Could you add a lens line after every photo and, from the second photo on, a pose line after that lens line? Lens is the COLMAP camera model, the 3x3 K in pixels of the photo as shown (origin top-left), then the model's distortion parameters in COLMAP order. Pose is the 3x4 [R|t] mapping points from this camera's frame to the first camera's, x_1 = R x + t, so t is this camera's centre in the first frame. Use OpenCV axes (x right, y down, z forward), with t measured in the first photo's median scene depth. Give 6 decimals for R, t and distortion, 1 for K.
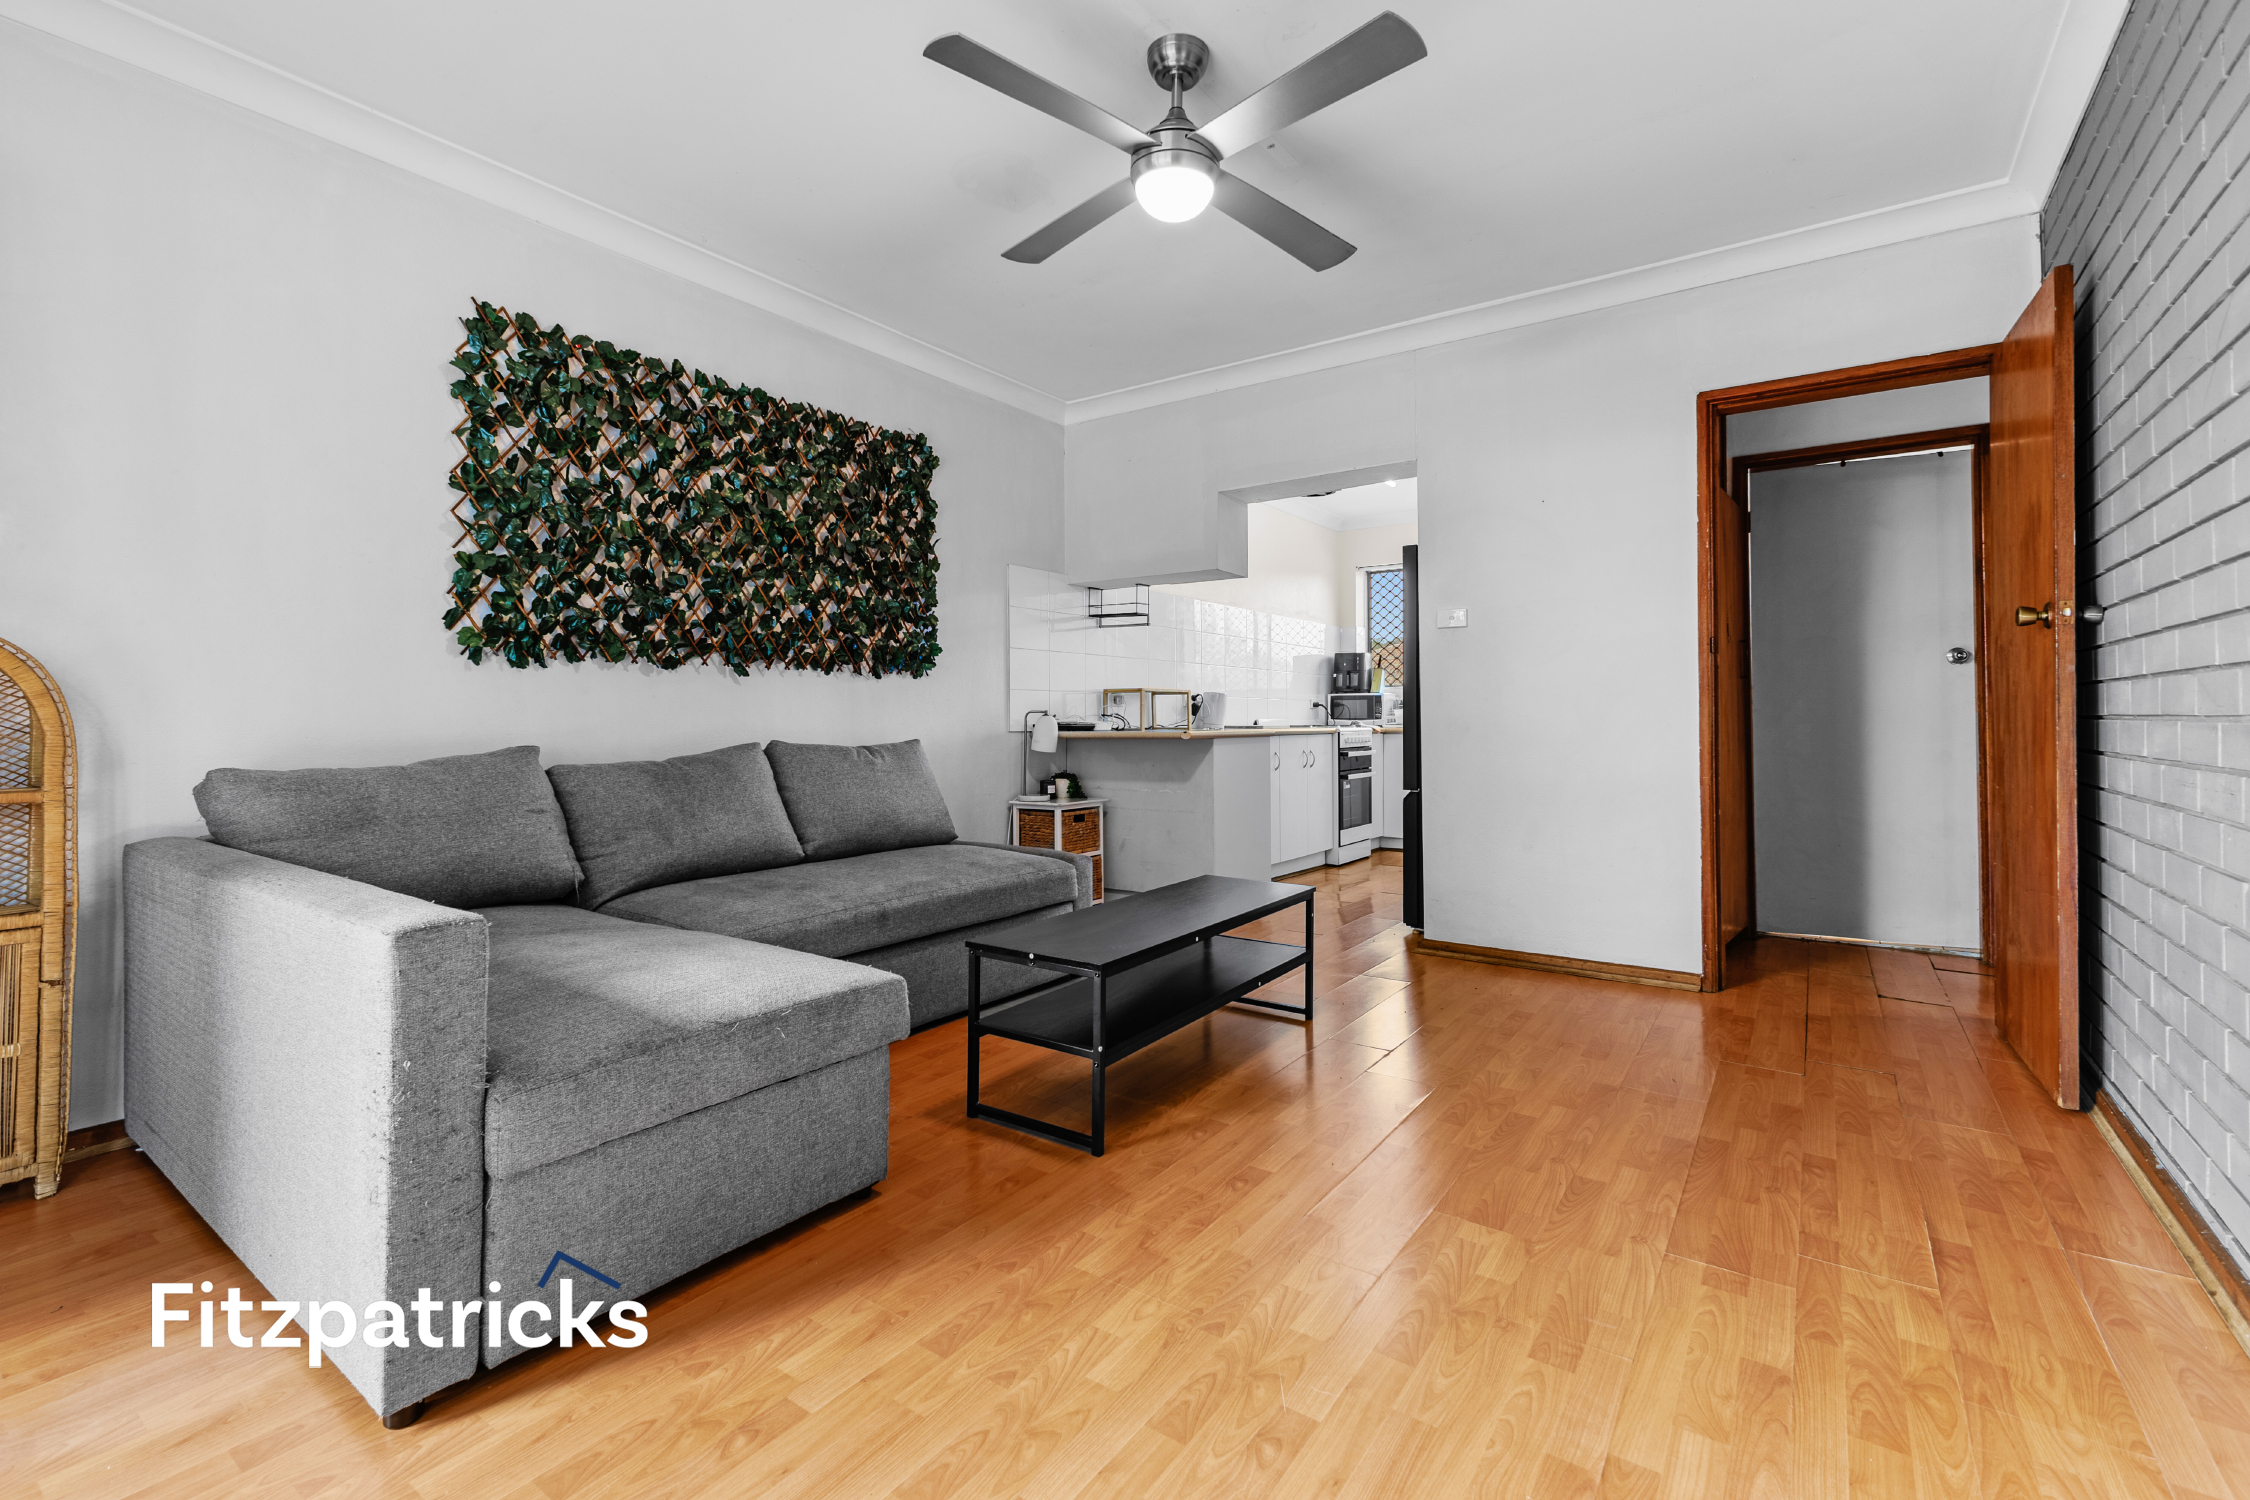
lens RADIAL K [[967.5, 0, 1103.8], [0, 967.5, 694.7], [0, 0, 1]] dist [0.018020, -0.002960]
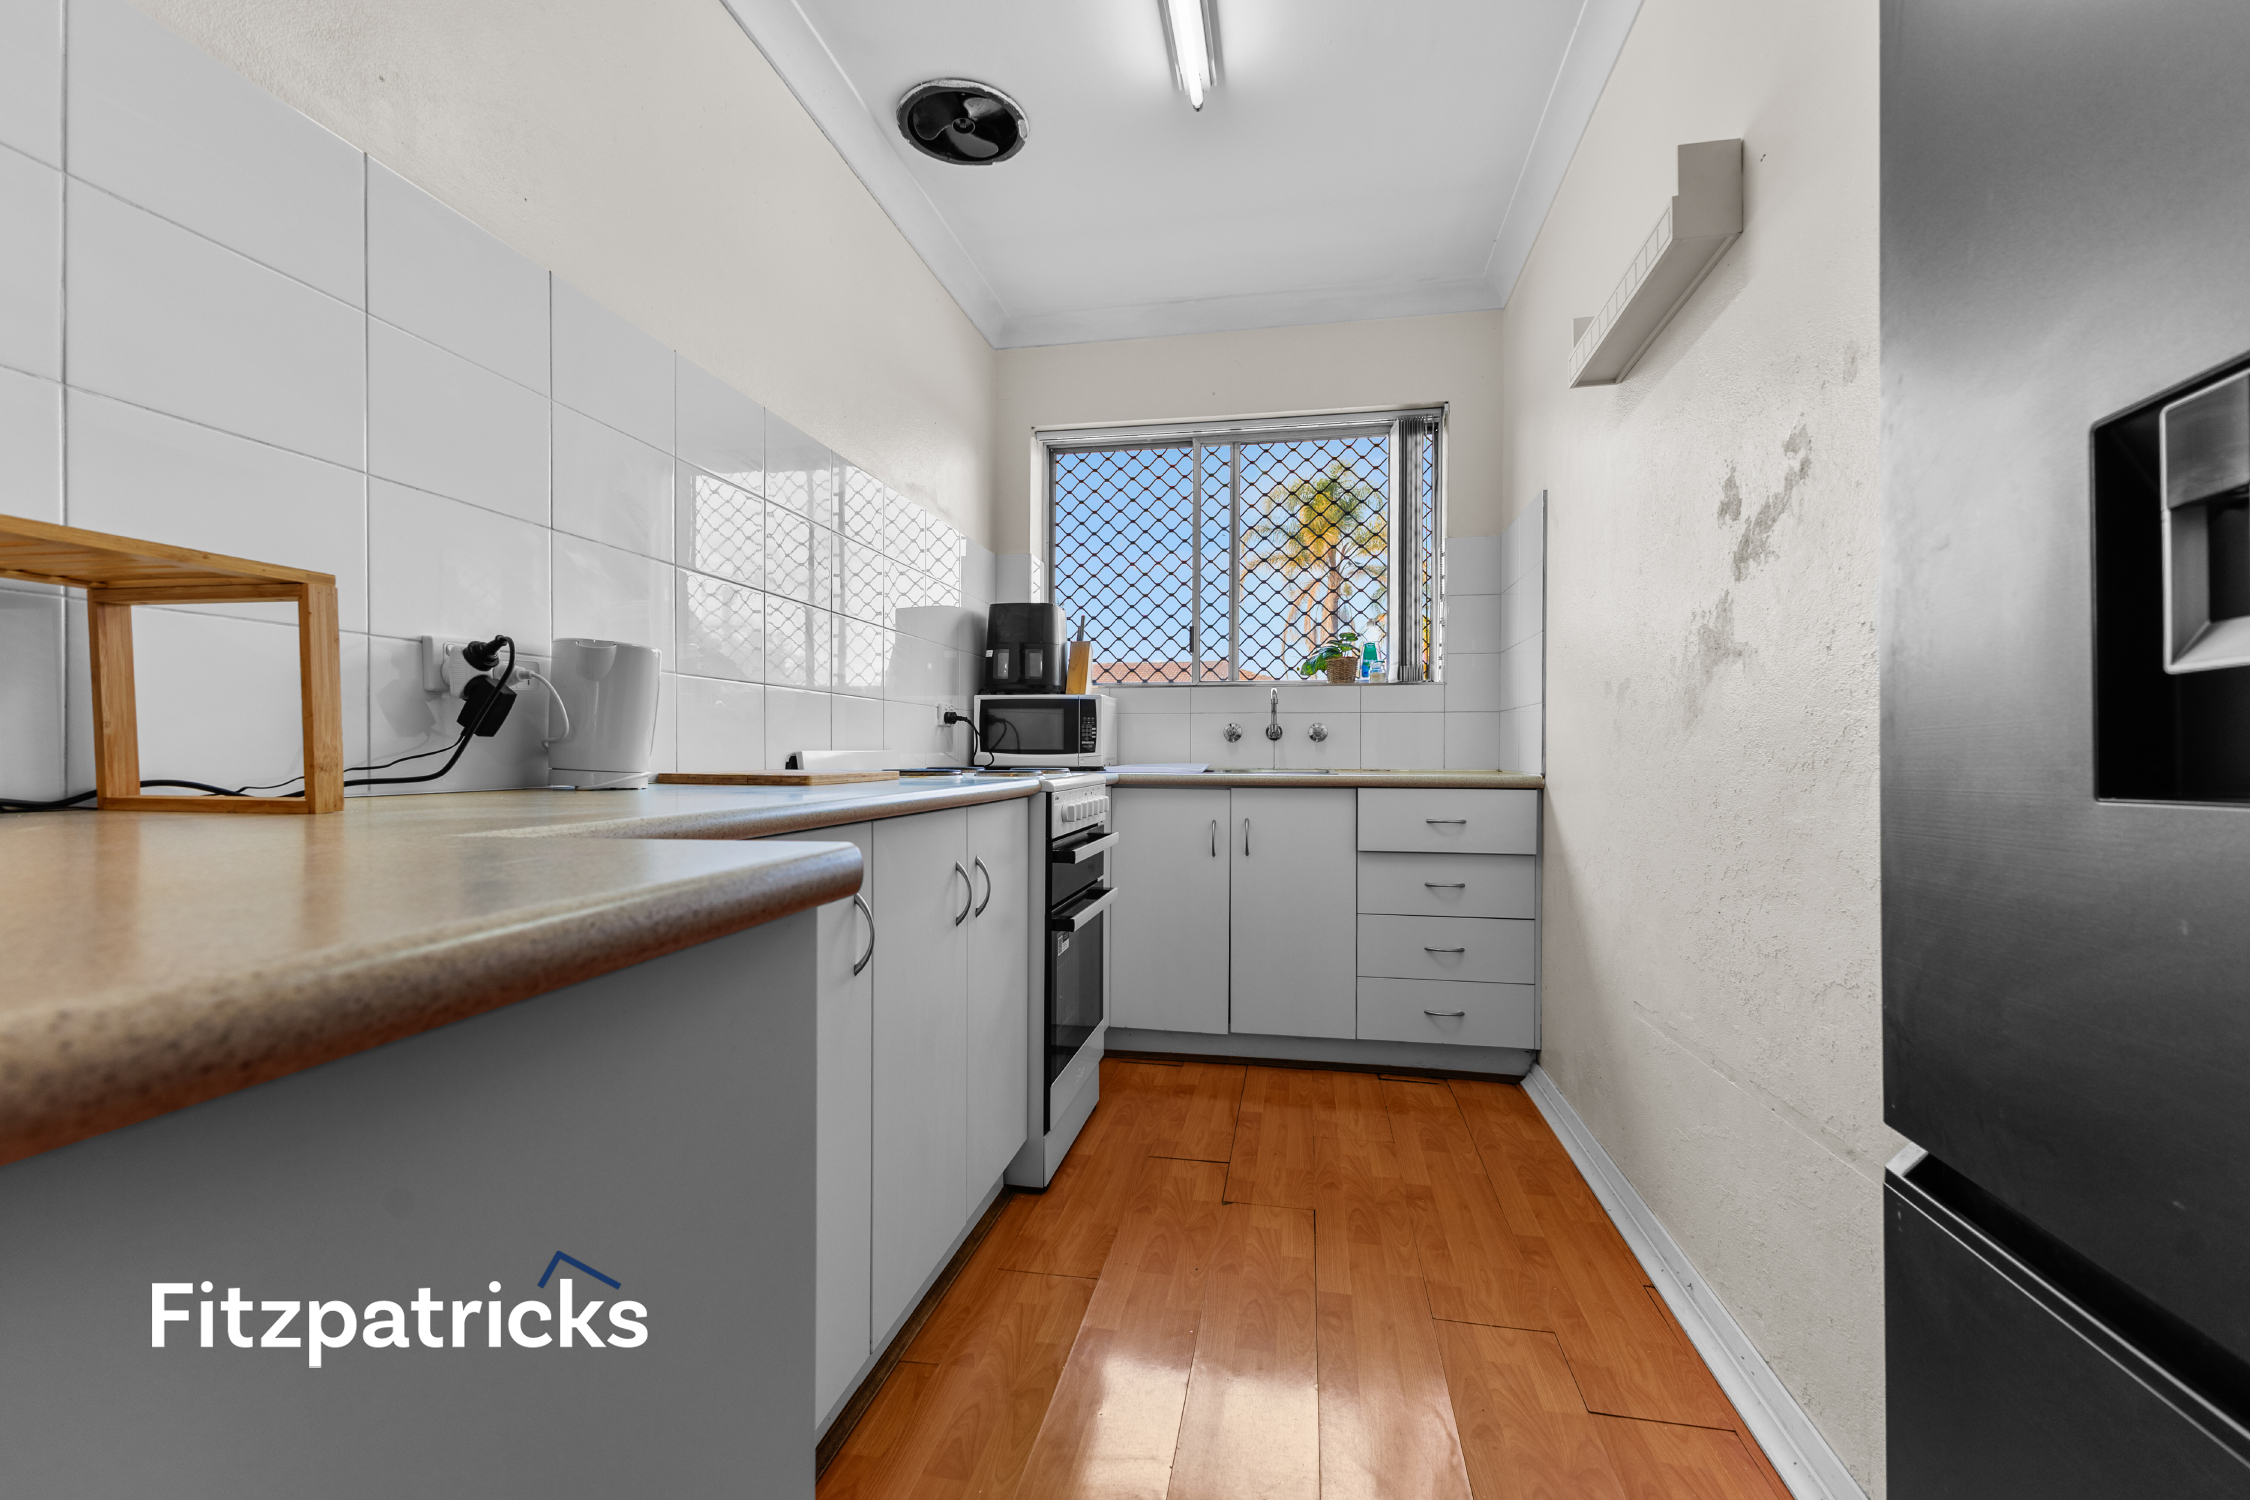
lens RADIAL K [[967.5, 0, 1121.1], [0, 967.5, 751.8], [0, 0, 1]] dist [0.018020, -0.002960]
pose [[0.904425, 0.008874, 0.426540, 0.252238], [-0.022101, 0.999416, 0.026072, 0.030288], [-0.426059, -0.033007, 0.904093, 1.384578]]
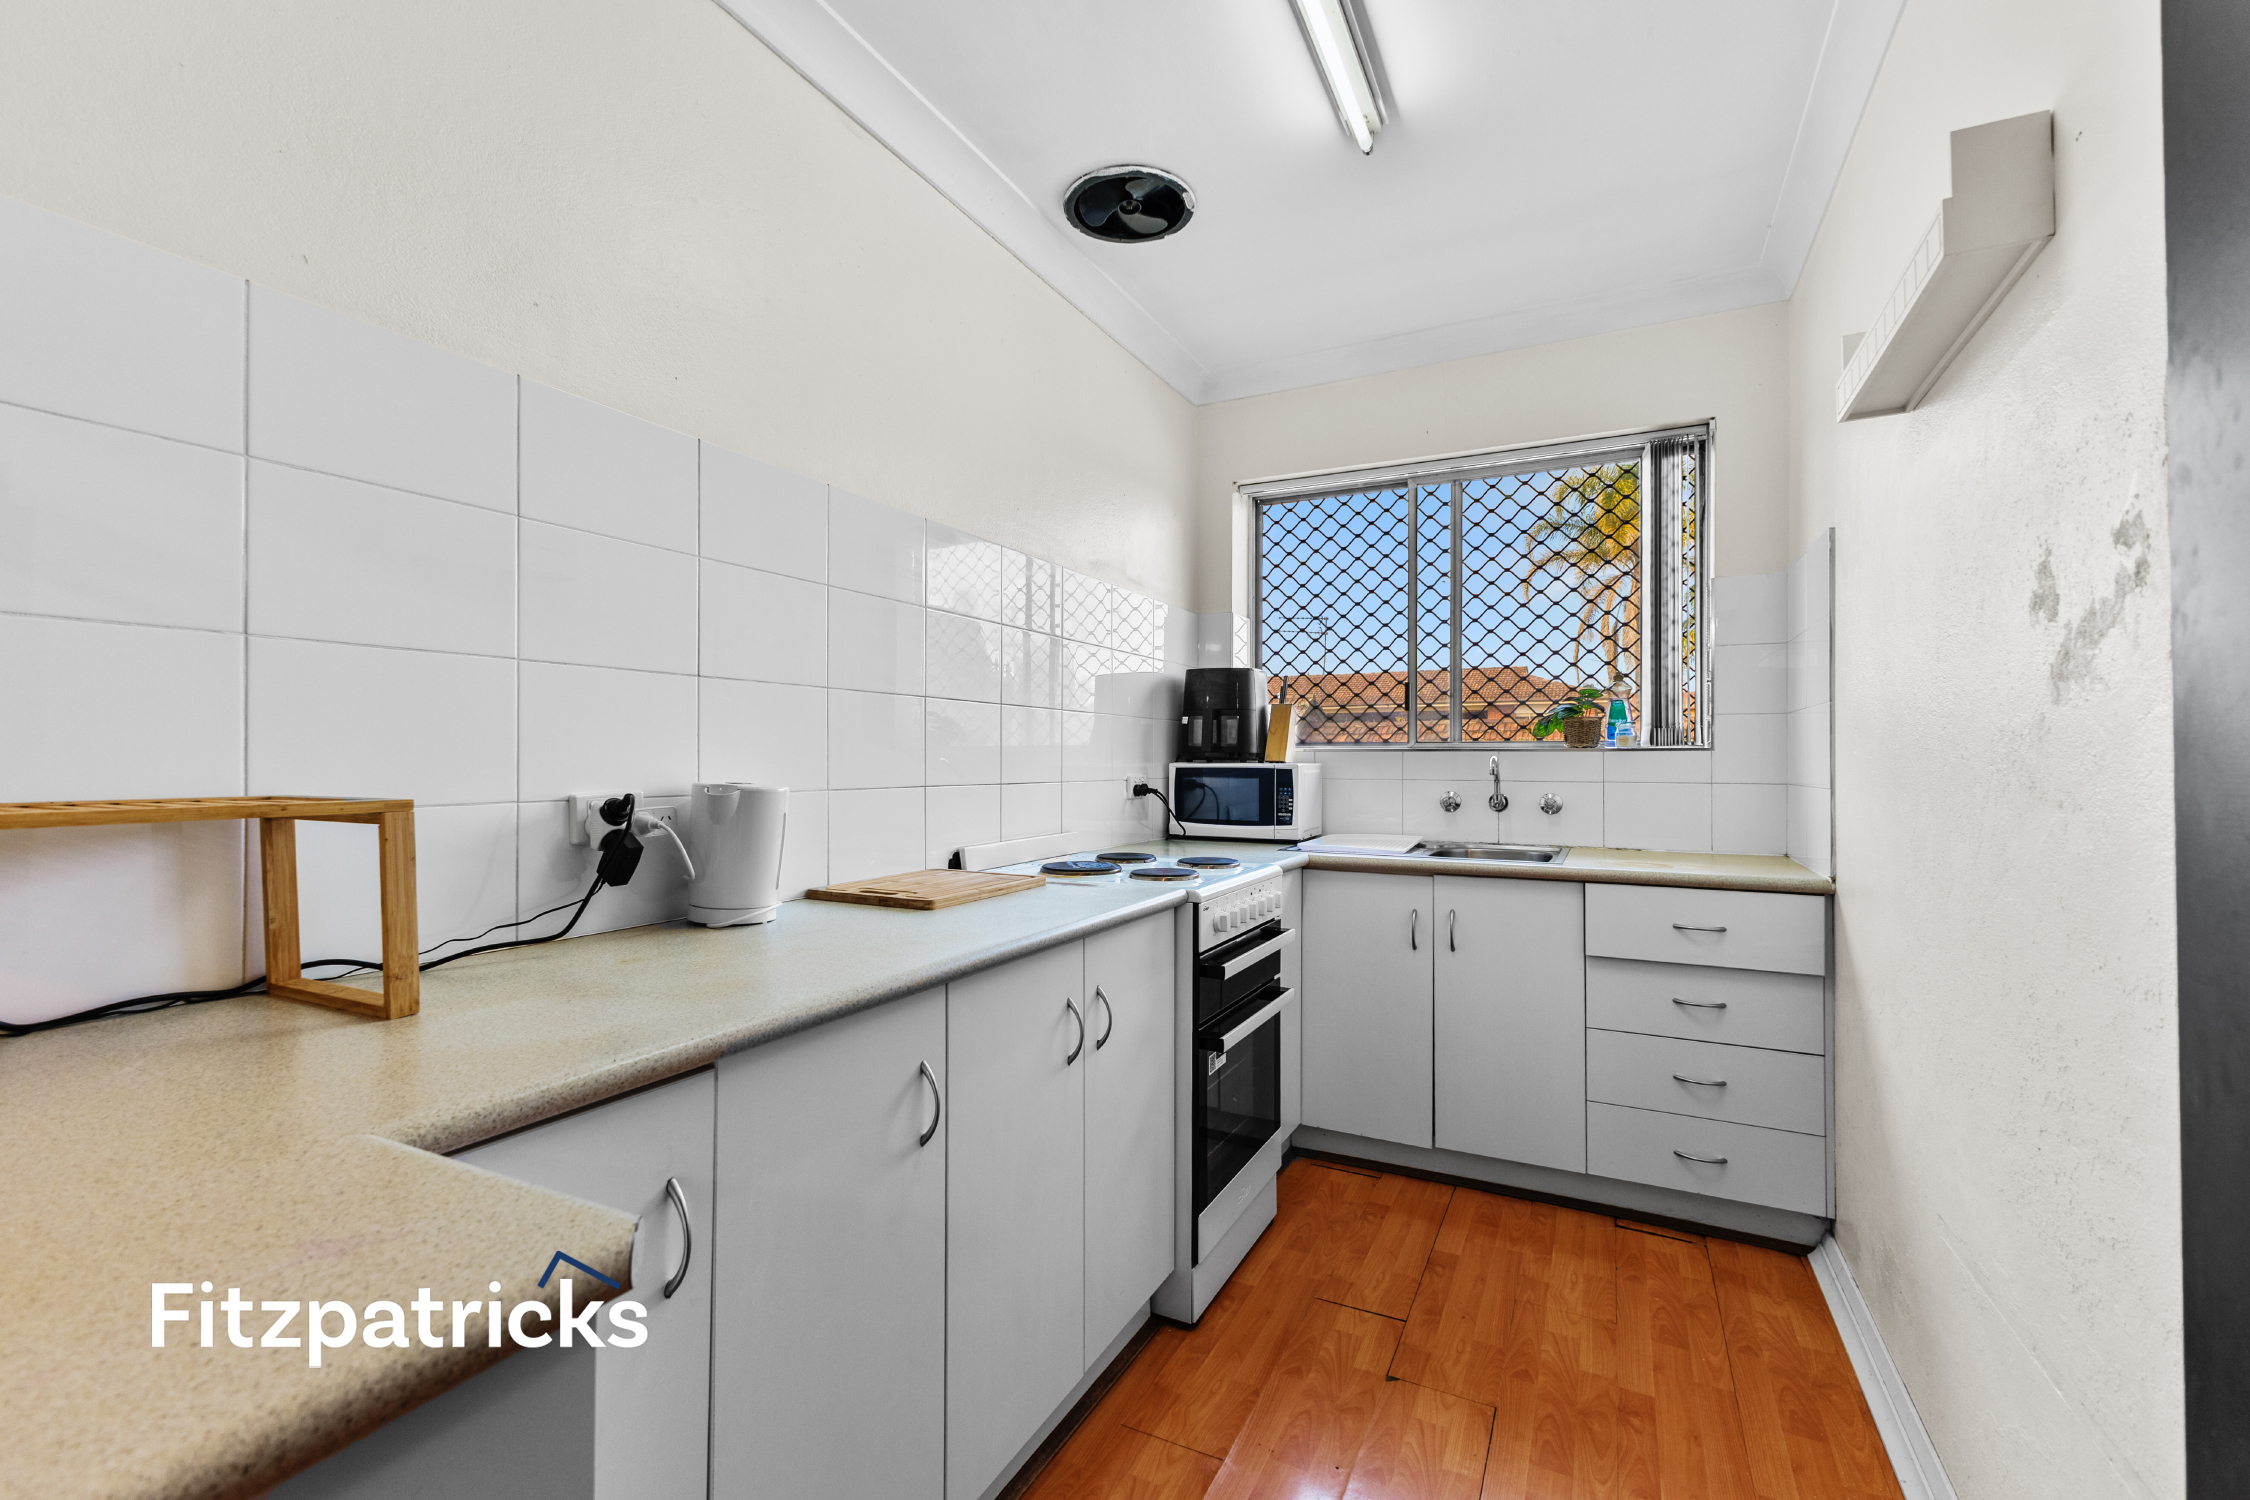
lens RADIAL K [[967.5, 0, 1110.8], [0, 967.5, 759.1], [0, 0, 1]] dist [0.018020, -0.002960]
pose [[0.987078, 0.009847, 0.159937, 0.329701], [-0.013263, 0.999706, 0.020301, -0.025188], [-0.159690, -0.022160, 0.986919, 1.395366]]
